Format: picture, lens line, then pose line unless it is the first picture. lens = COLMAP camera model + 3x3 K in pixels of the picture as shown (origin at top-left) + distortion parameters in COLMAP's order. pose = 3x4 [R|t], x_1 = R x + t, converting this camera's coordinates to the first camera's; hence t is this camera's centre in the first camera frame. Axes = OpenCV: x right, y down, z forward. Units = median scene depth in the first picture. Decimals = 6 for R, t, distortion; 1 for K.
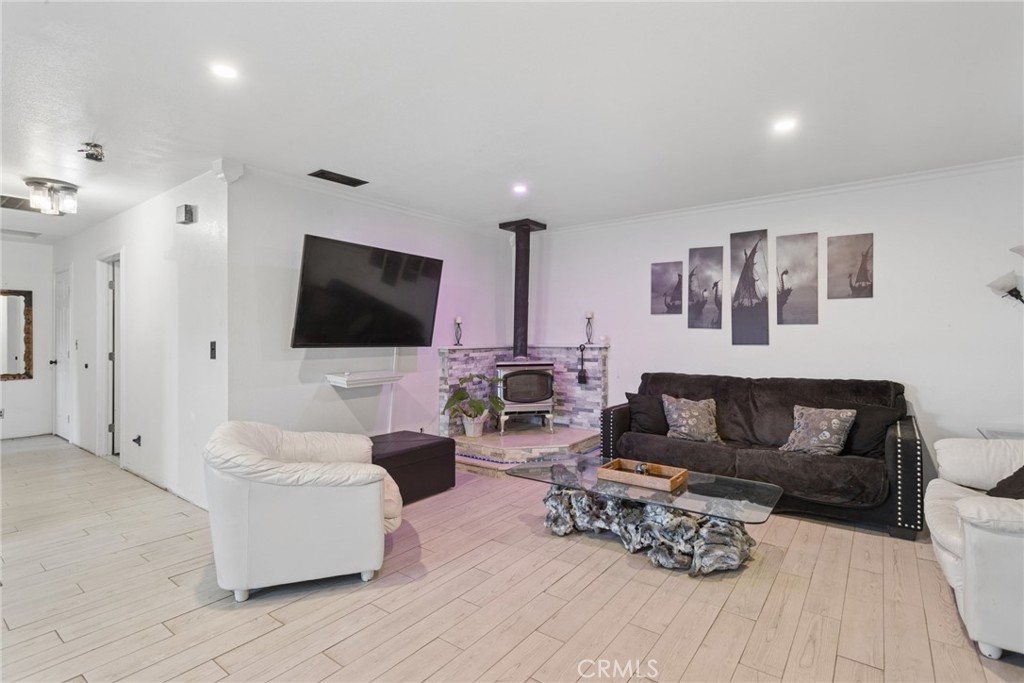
lens RADIAL K [[497.2, 0, 508.9], [0, 497.2, 331.4], [0, 0, 1]] dist [-0.016778, 0.008285]
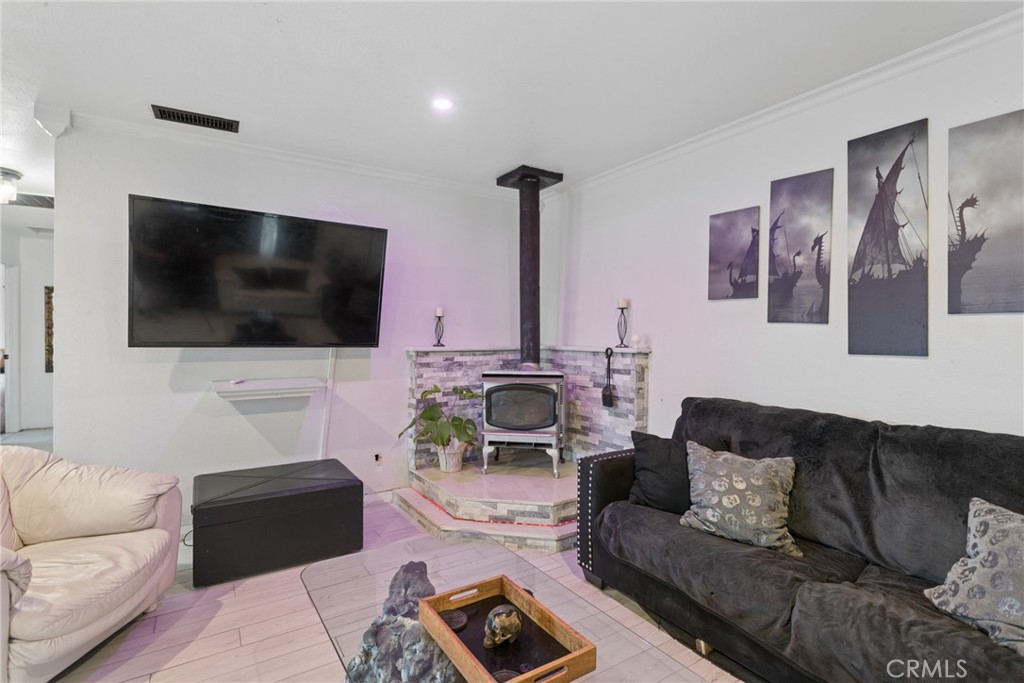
lens RADIAL K [[497.2, 0, 506.6], [0, 497.2, 334.7], [0, 0, 1]] dist [-0.016778, 0.008285]
pose [[0.937550, 0.008524, -0.347747, 0.298305], [-0.004636, 0.999917, 0.012010, 0.001852], [0.347820, -0.009647, 0.937512, 0.392870]]
